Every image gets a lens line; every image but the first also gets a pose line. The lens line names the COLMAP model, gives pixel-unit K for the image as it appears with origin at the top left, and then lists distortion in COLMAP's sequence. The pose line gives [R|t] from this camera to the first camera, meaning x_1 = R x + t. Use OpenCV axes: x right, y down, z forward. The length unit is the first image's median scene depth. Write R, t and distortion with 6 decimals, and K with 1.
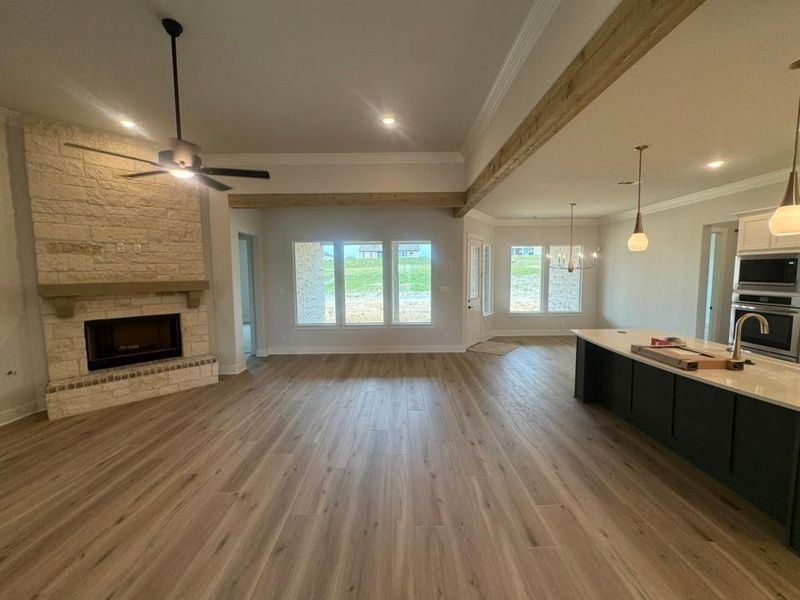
lens RADIAL K [[325.3, 0, 400.2], [0, 325.3, 302.4], [0, 0, 1]] dist [0.002125, 0.000015]
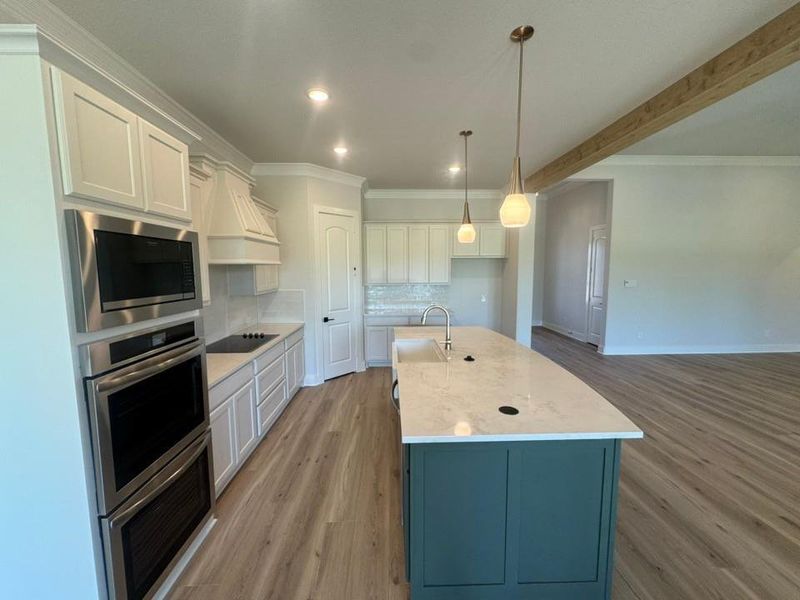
lens RADIAL K [[325.3, 0, 401.4], [0, 325.3, 301.8], [0, 0, 1]] dist [0.002125, 0.000015]
pose [[-0.999897, 0.011423, -0.008649, 0.991097], [0.009638, 0.982897, 0.183906, -0.152379], [0.010602, 0.183803, -0.982906, 1.680391]]
